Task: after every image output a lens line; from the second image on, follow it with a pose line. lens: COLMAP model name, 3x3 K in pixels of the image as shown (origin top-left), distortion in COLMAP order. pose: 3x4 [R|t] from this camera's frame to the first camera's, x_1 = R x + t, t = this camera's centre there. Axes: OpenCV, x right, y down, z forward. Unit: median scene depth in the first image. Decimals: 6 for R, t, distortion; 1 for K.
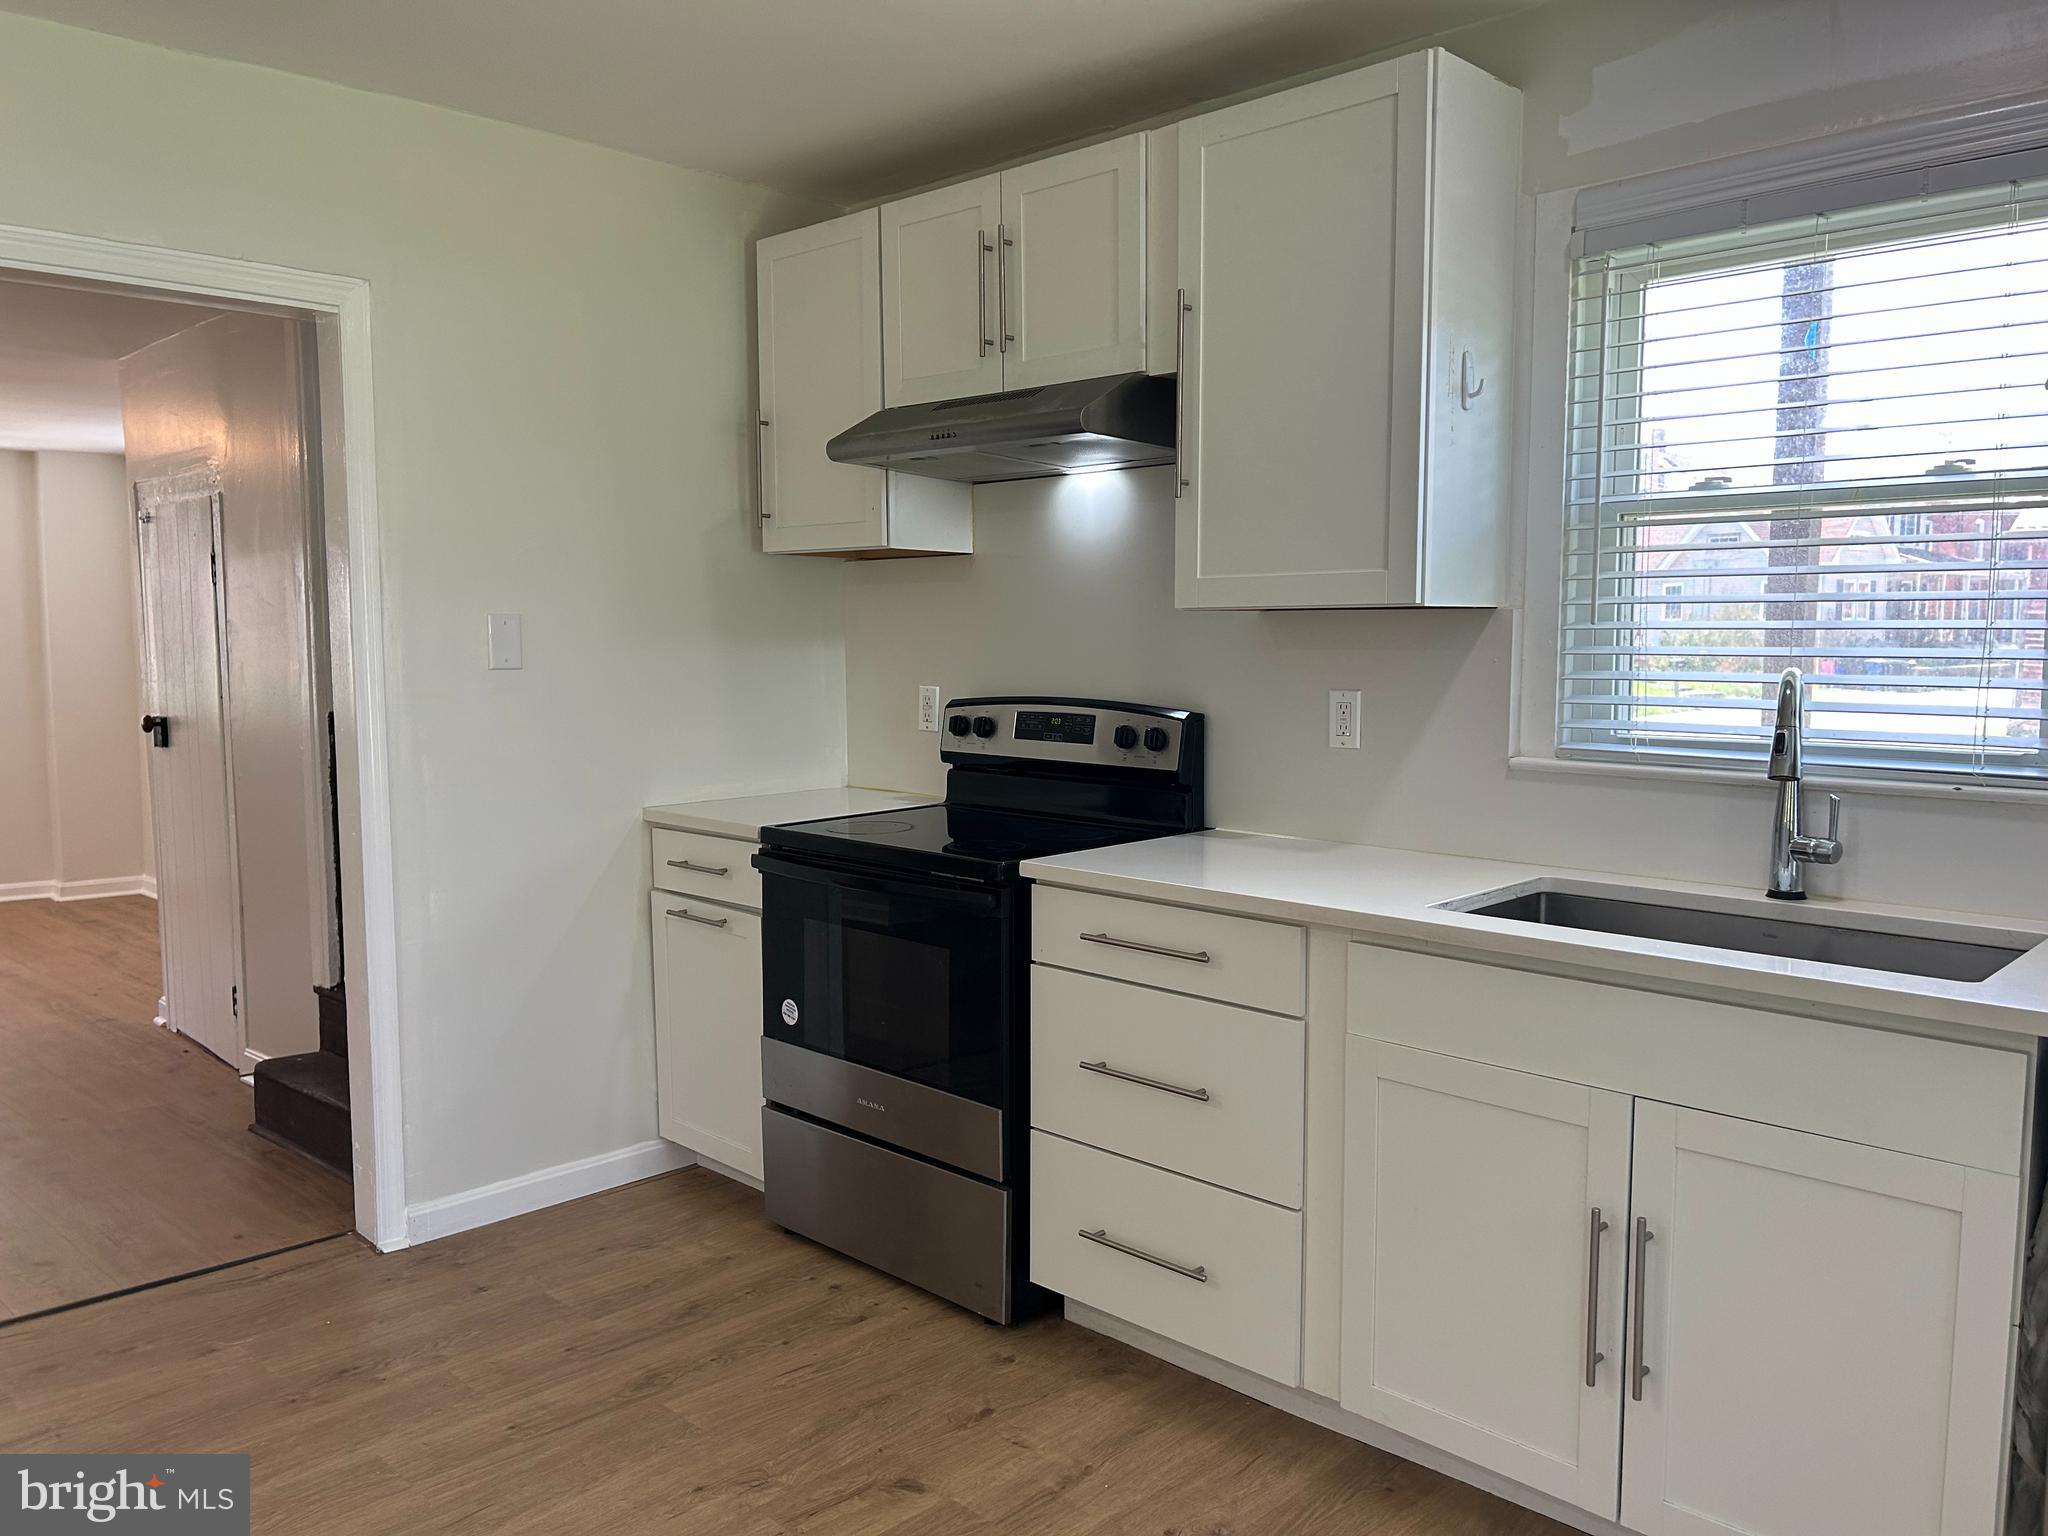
lens RADIAL K [[1538.5, 0, 1026.3], [0, 1538.5, 782.4], [0, 0, 1]] dist [0.072658, -0.083346]
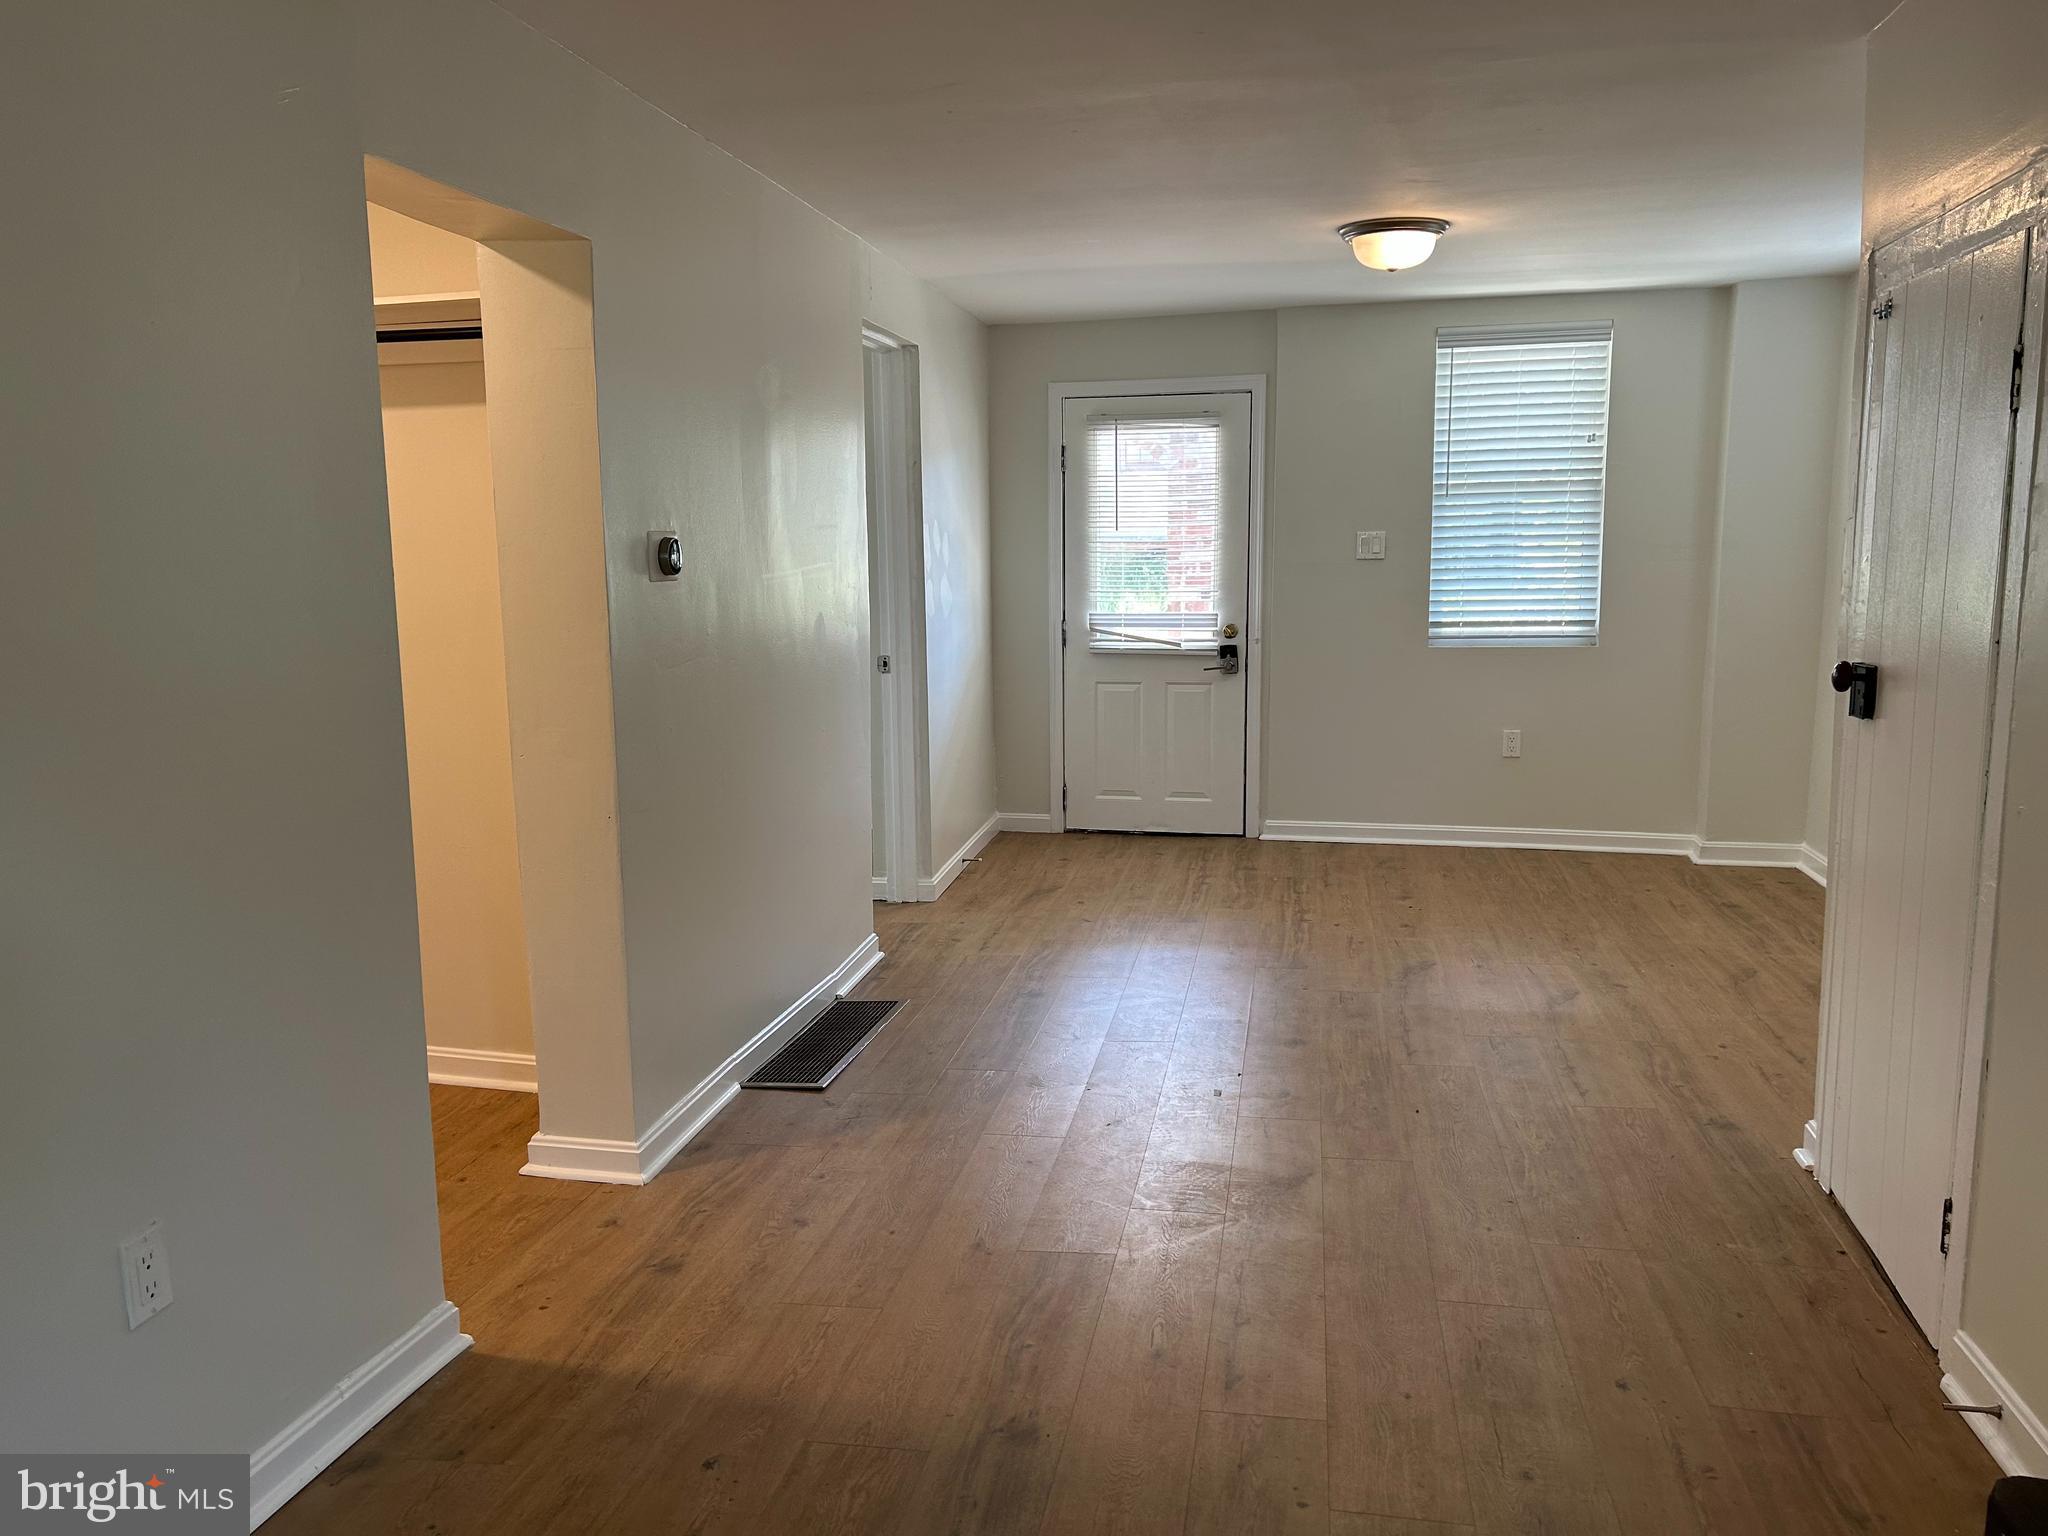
lens RADIAL K [[1538.5, 0, 1026.0], [0, 1538.5, 779.4], [0, 0, 1]] dist [0.072658, -0.083346]
pose [[0.553638, 0.120415, -0.824005, -0.399049], [-0.064103, 0.992717, 0.102000, -0.061652], [0.830286, -0.003650, 0.557325, 0.682666]]
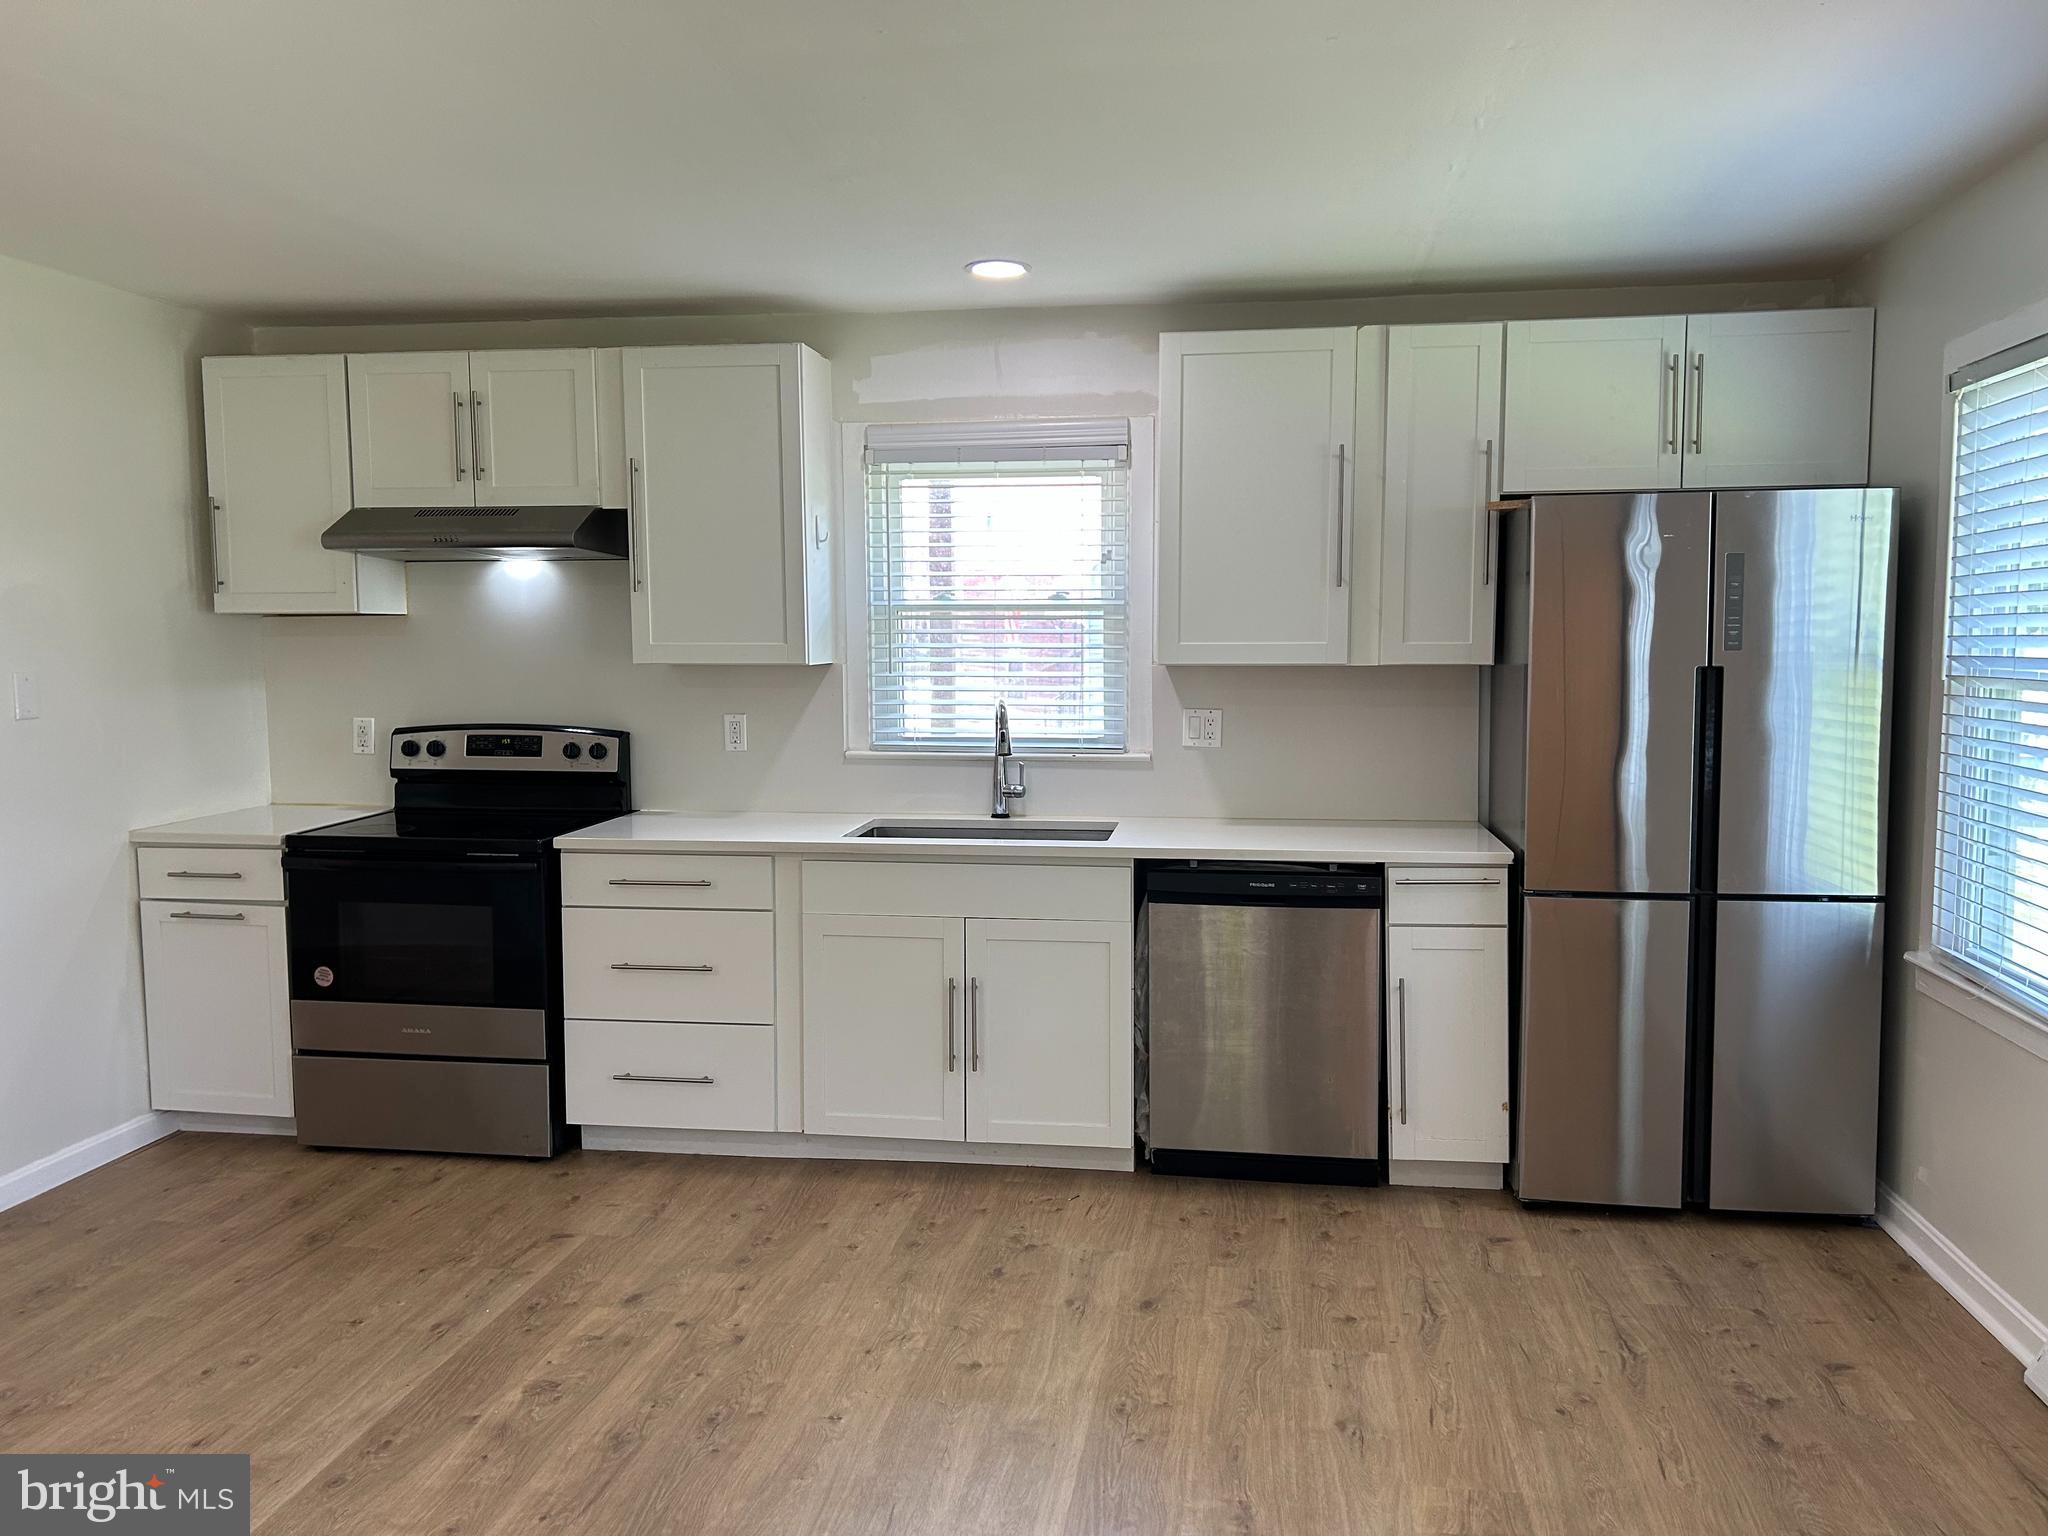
lens RADIAL K [[1538.5, 0, 1031.1], [0, 1538.5, 763.7], [0, 0, 1]] dist [0.072658, -0.083346]
pose [[0.811636, -0.053756, 0.581685, -0.438634], [0.060438, 0.998141, 0.007912, -0.003165], [-0.581028, 0.028734, 0.813376, -0.423374]]
